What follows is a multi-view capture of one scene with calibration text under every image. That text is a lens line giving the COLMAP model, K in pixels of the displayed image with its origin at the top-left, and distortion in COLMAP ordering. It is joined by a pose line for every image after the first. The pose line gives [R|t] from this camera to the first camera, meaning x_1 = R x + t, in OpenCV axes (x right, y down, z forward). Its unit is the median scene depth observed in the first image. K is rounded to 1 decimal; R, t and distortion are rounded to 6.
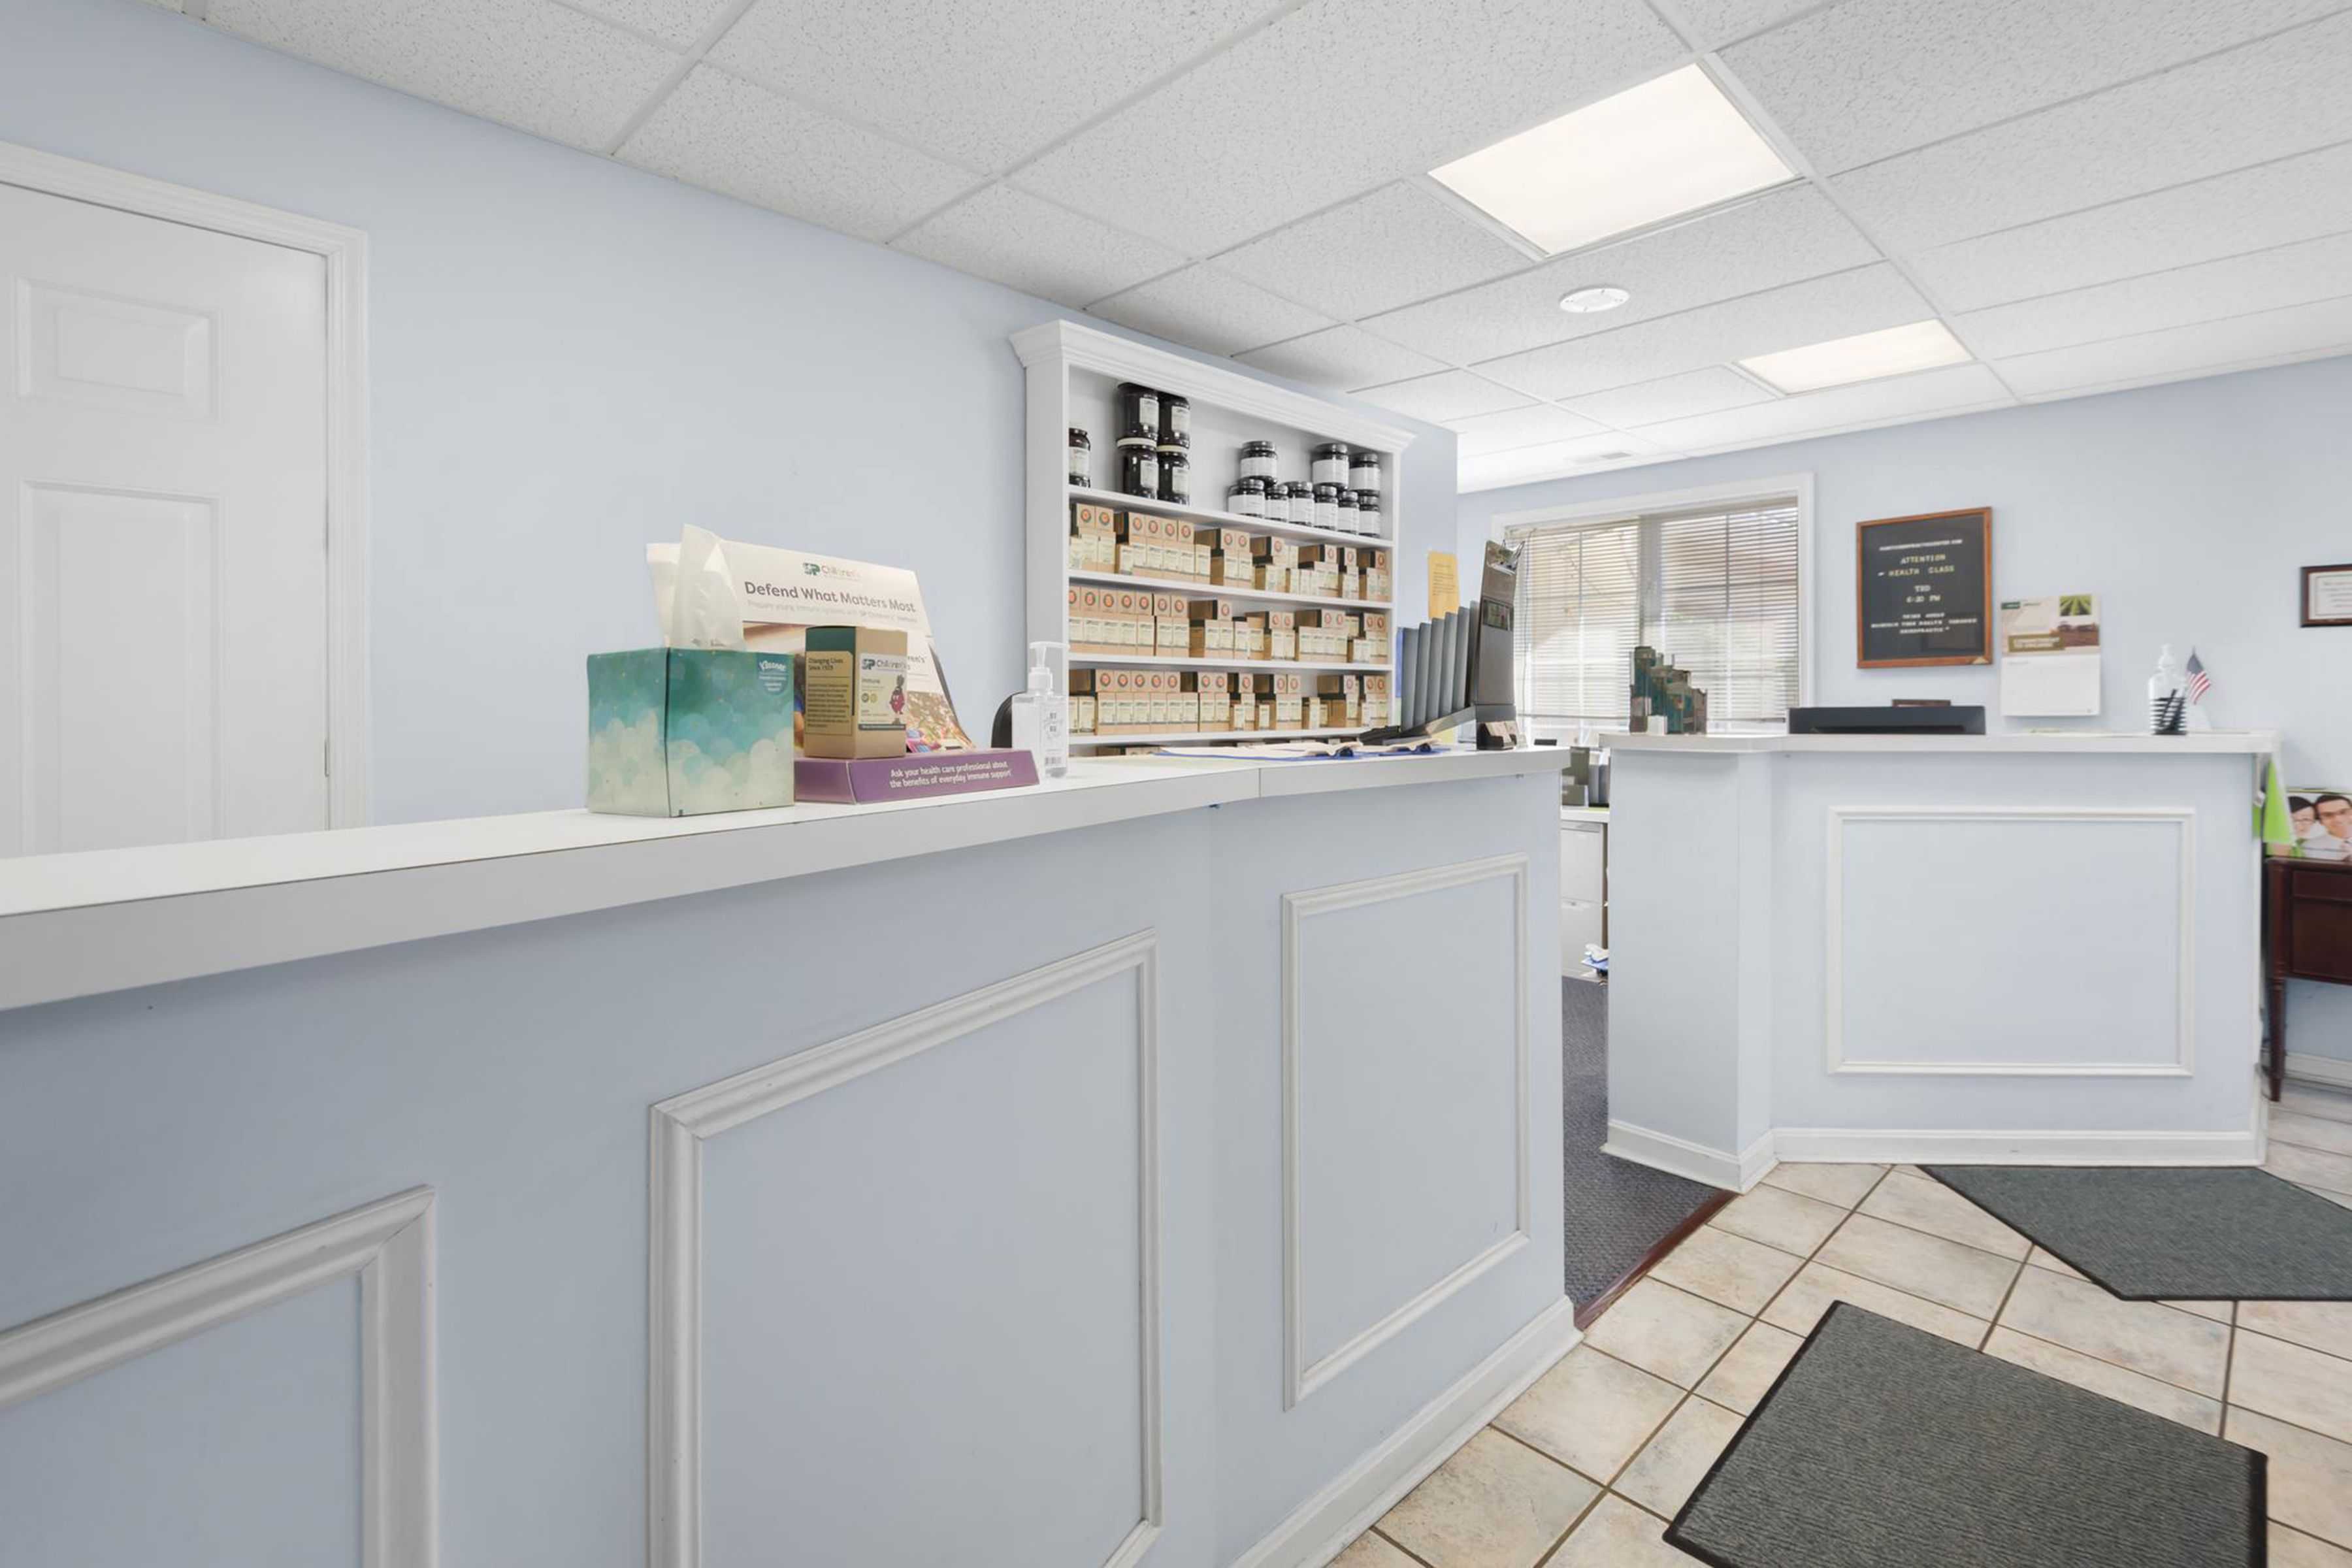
lens RADIAL K [[1062.8, 0, 1244.2], [0, 1062.8, 712.3], [0, 0, 1]] dist [0.020042, -0.008257]
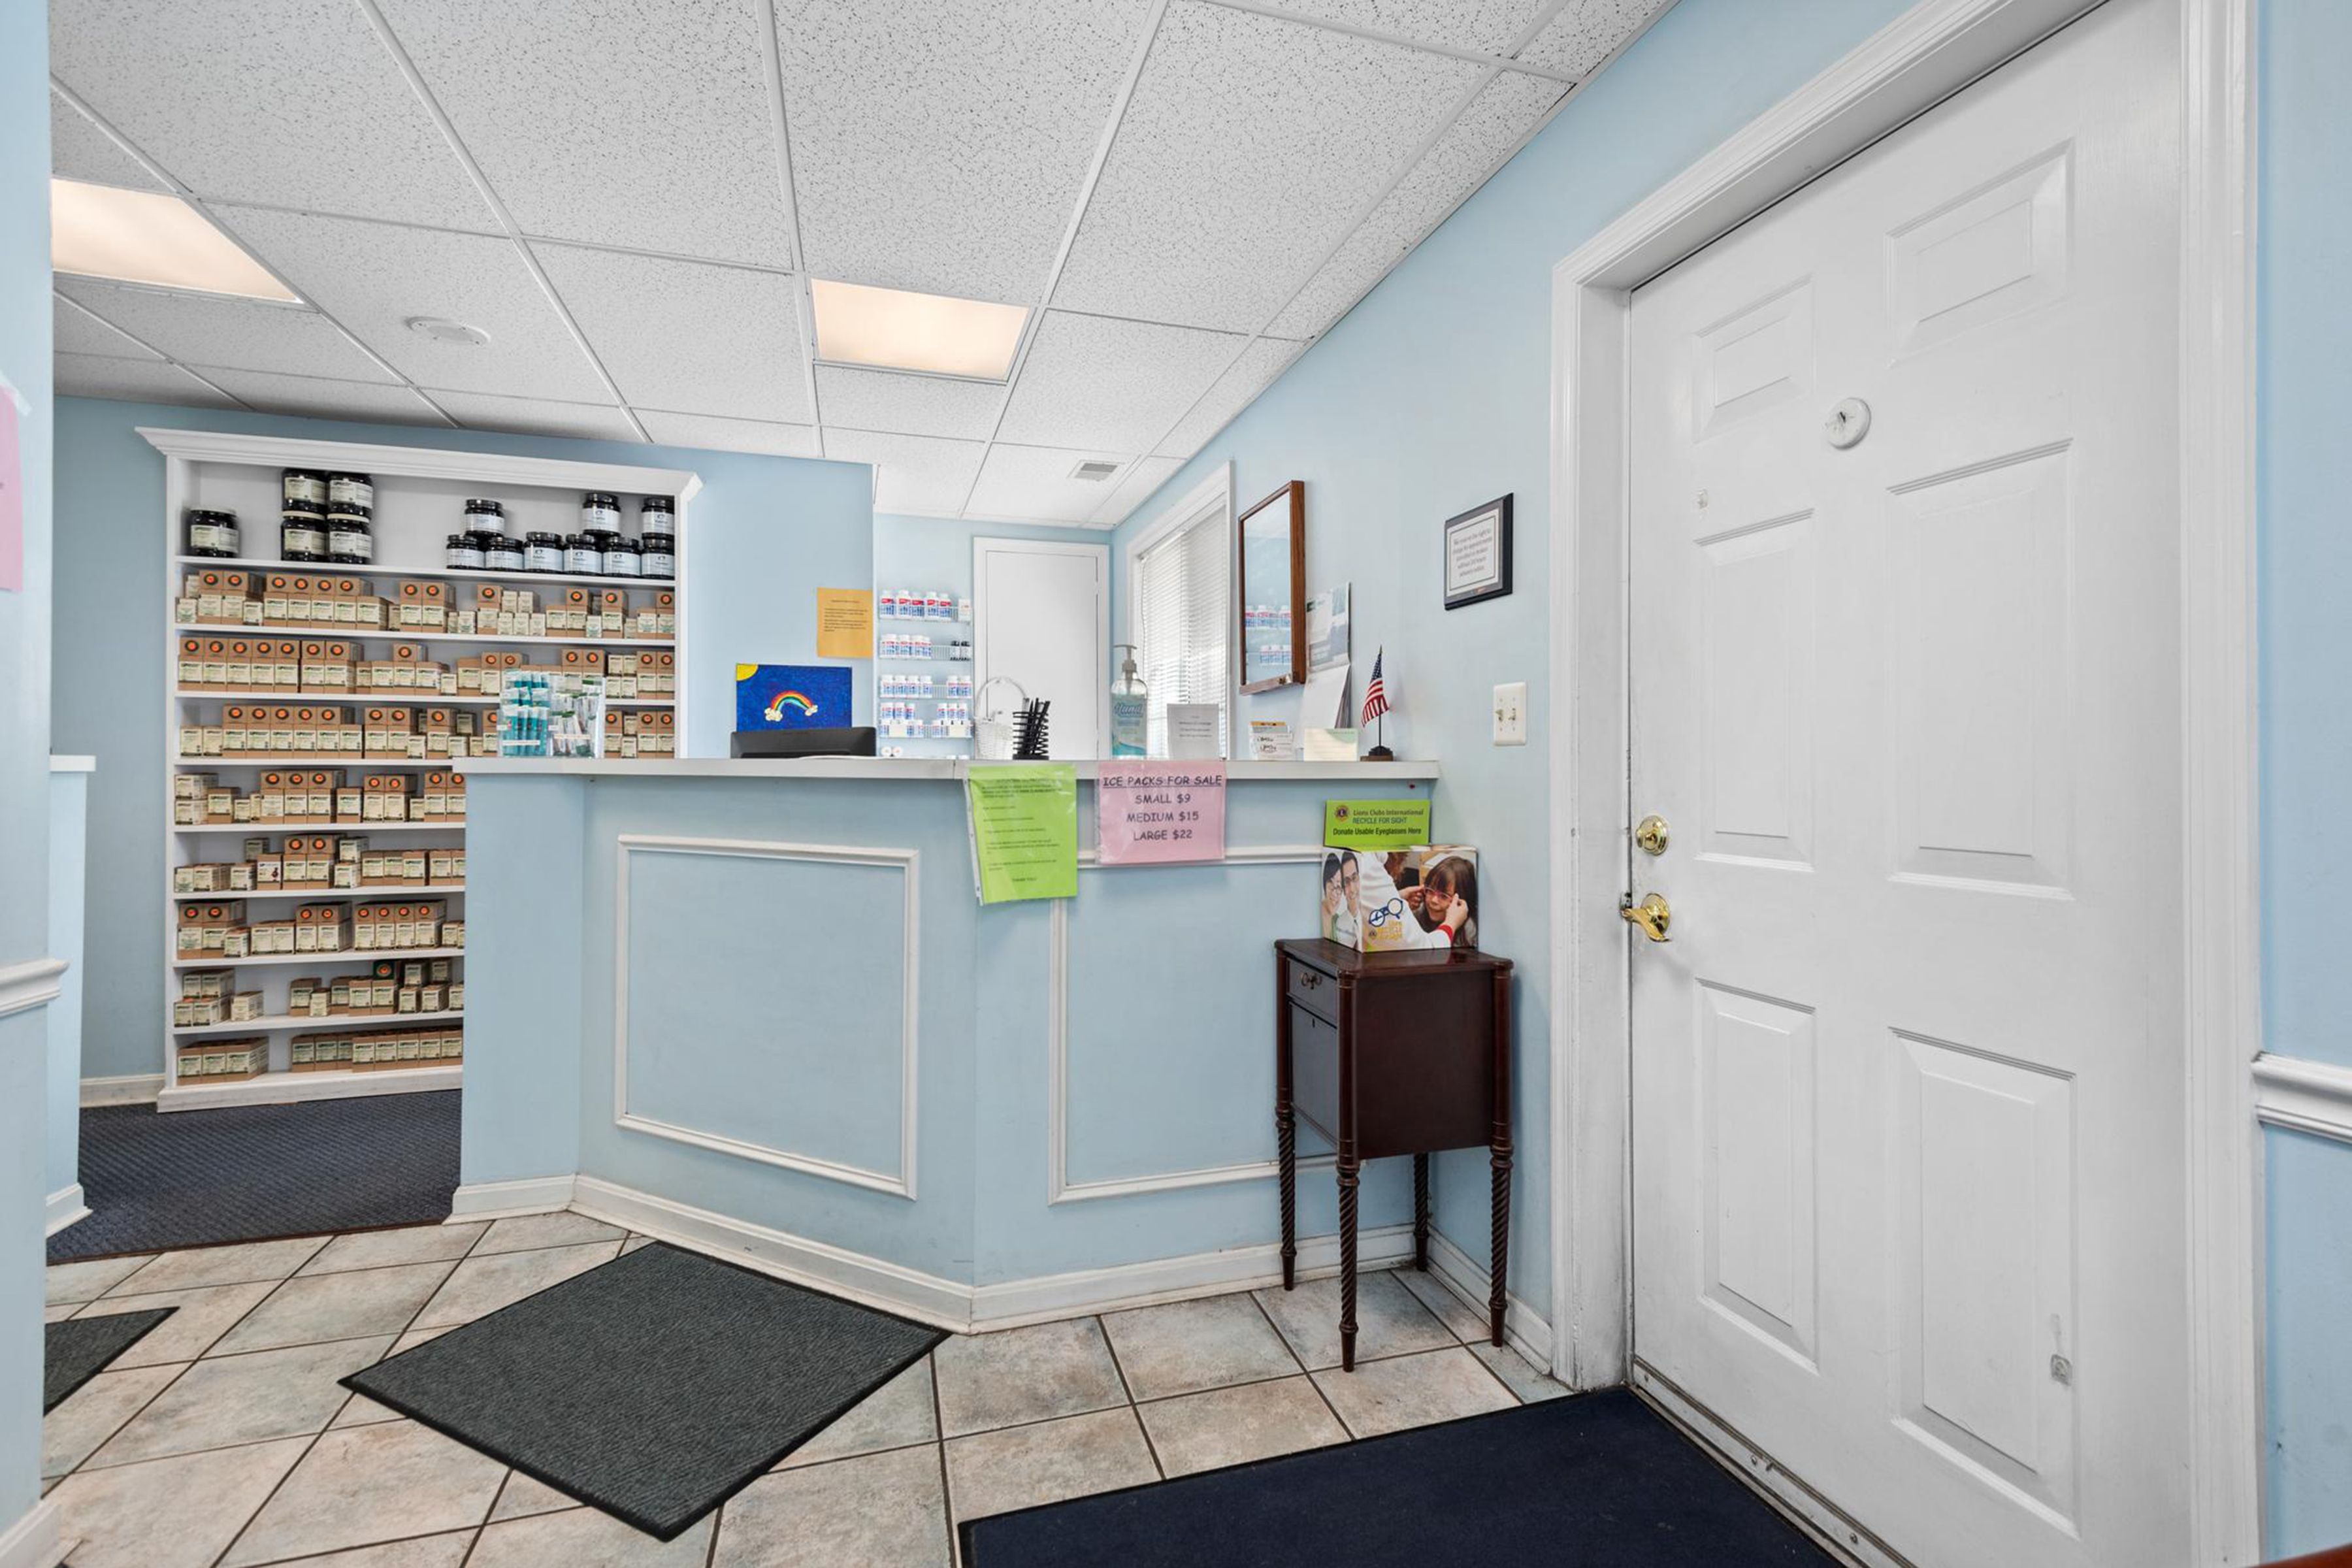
lens RADIAL K [[1062.8, 0, 1193.3], [0, 1062.8, 769.3], [0, 0, 1]] dist [0.020042, -0.008257]
pose [[0.890193, 0.003636, -0.455570, 1.356546], [-0.007446, 0.999951, -0.006567, 0.032727], [0.455523, 0.009238, 0.890176, 0.390547]]
